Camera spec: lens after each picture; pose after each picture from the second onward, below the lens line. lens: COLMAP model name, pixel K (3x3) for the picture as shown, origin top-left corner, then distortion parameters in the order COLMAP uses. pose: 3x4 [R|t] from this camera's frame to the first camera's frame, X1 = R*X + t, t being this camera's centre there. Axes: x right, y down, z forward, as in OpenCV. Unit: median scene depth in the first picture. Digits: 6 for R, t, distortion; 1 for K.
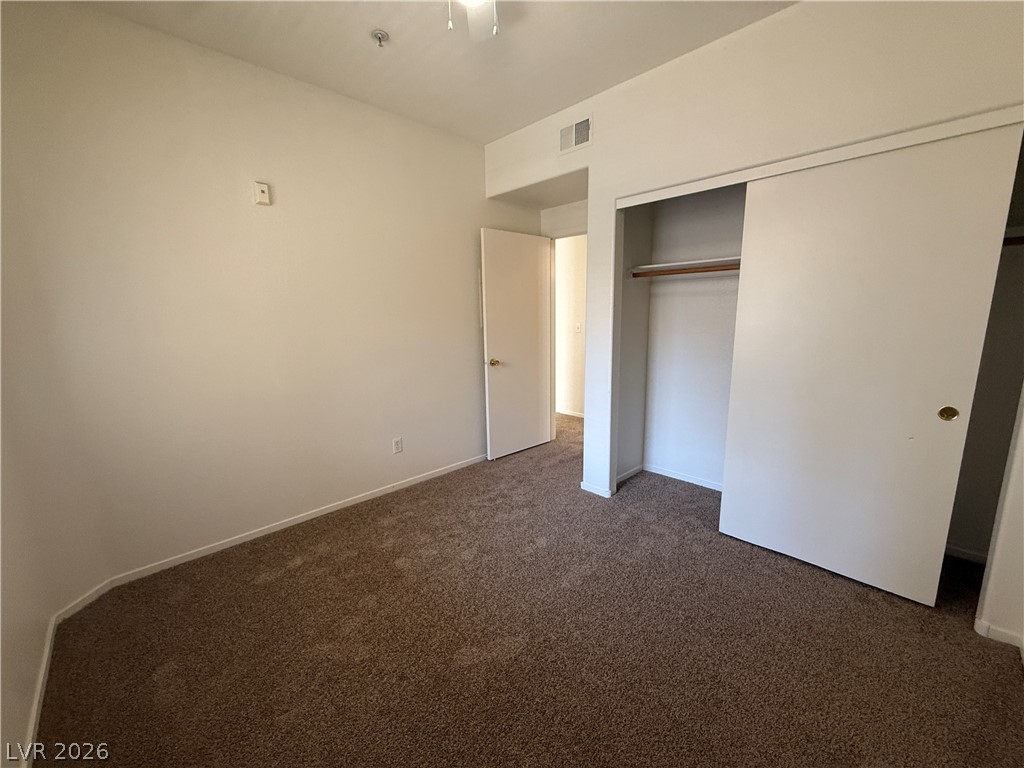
lens RADIAL K [[409.3, 0, 510.2], [0, 409.3, 383.4], [0, 0, 1]] dist [0.002011, -0.000018]
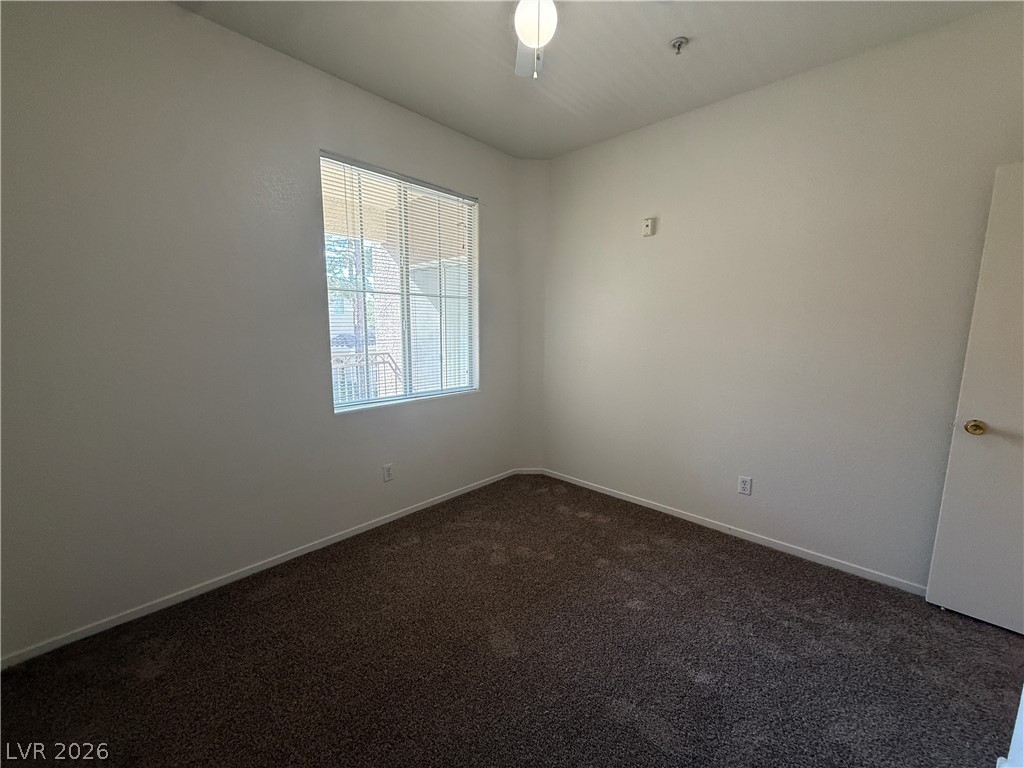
lens RADIAL K [[409.3, 0, 510.2], [0, 409.3, 383.4], [0, 0, 1]] dist [0.002011, -0.000018]
pose [[0.035962, 0.148683, -0.988231, 0.570158], [-0.184728, 0.972818, 0.139642, -0.088175], [0.982131, 0.177533, 0.062450, 0.514856]]
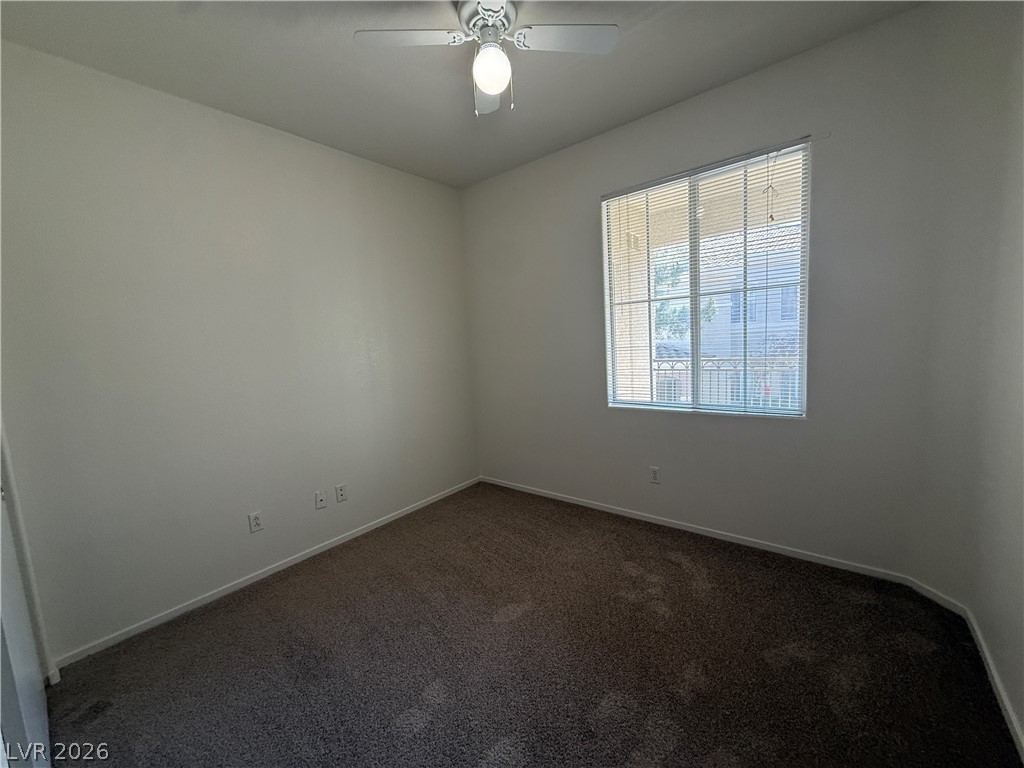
lens RADIAL K [[409.3, 0, 510.2], [0, 409.3, 383.4], [0, 0, 1]] dist [0.002011, -0.000018]
pose [[-0.992909, 0.076157, -0.091278, 0.027553], [0.047669, 0.958478, 0.281155, -0.209131], [0.108900, 0.274810, -0.955312, 1.213652]]
